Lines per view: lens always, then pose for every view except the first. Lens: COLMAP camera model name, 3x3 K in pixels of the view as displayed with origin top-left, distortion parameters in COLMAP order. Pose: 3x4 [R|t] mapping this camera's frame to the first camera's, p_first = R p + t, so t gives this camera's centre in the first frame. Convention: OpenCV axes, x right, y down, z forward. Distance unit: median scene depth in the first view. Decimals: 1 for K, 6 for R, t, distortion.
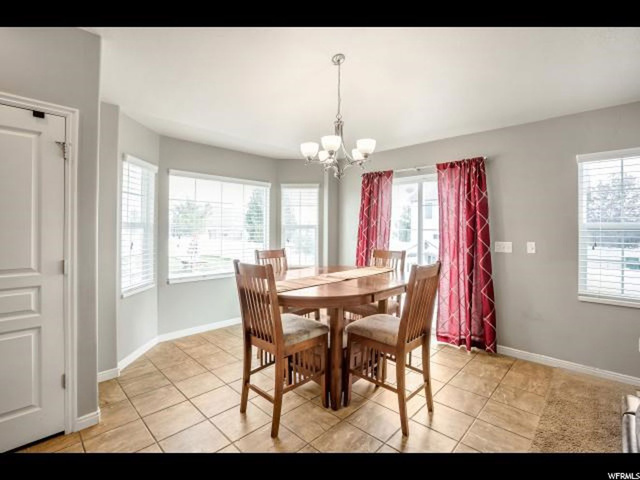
lens RADIAL K [[299.0, 0, 315.0], [0, 299.0, 228.1], [0, 0, 1]] dist [-0.038831, 0.010108]
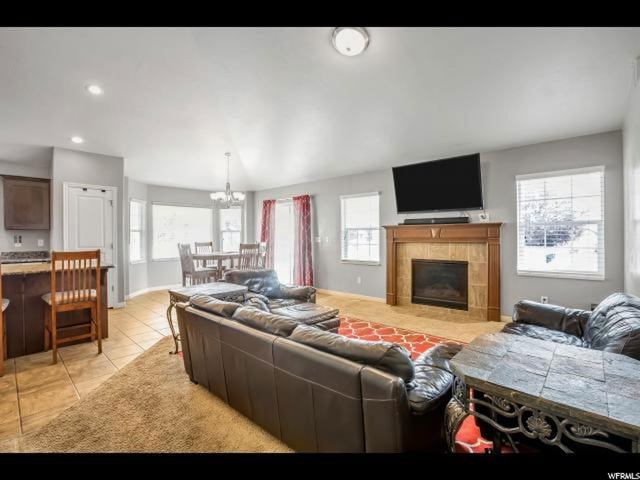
lens RADIAL K [[299.0, 0, 313.6], [0, 299.0, 240.7], [0, 0, 1]] dist [-0.038831, 0.010108]
pose [[0.999452, -0.013038, 0.030411, 0.549622], [0.012374, 0.999684, 0.021900, 0.028147], [-0.030687, -0.021511, 0.999298, -1.065716]]
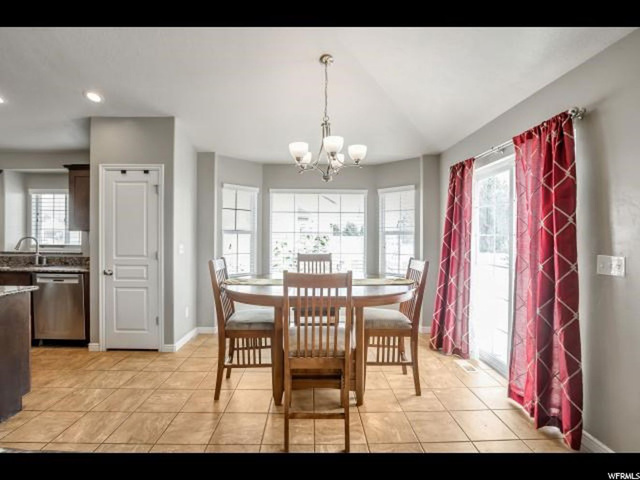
lens RADIAL K [[299.0, 0, 314.7], [0, 299.0, 235.4], [0, 0, 1]] dist [-0.038831, 0.010108]
pose [[0.711436, -0.003746, -0.702741, 0.630836], [-0.000337, 0.999984, -0.005672, 0.012809], [0.702751, 0.004272, 0.711423, 0.235297]]
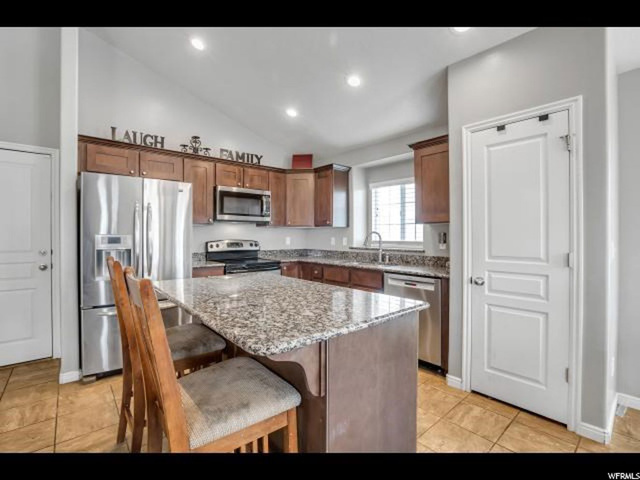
lens RADIAL K [[299.0, 0, 316.1], [0, 299.0, 235.8], [0, 0, 1]] dist [-0.038831, 0.010108]
pose [[-0.083523, -0.004956, -0.996494, 0.119332], [0.000274, 0.999987, -0.004996, 0.032689], [0.996506, -0.000690, -0.083520, 0.132676]]
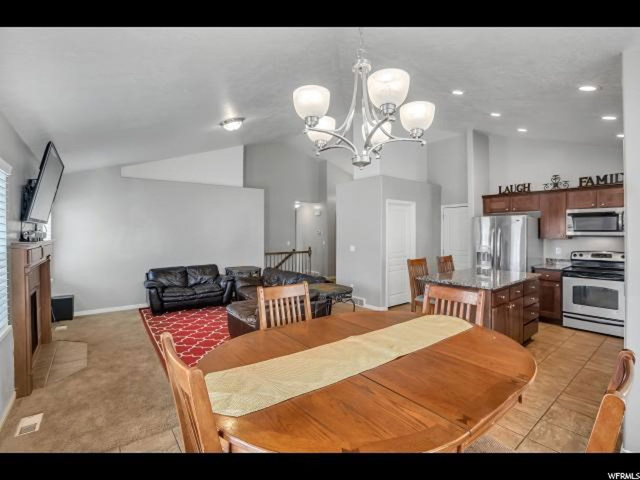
lens RADIAL K [[299.0, 0, 316.4], [0, 299.0, 234.1], [0, 0, 1]] dist [-0.038831, 0.010108]
pose [[-0.990470, -0.004722, 0.137648, 0.070745], [-0.004601, 0.999989, 0.001198, -0.037562], [-0.137652, 0.000553, -0.990481, 1.305906]]
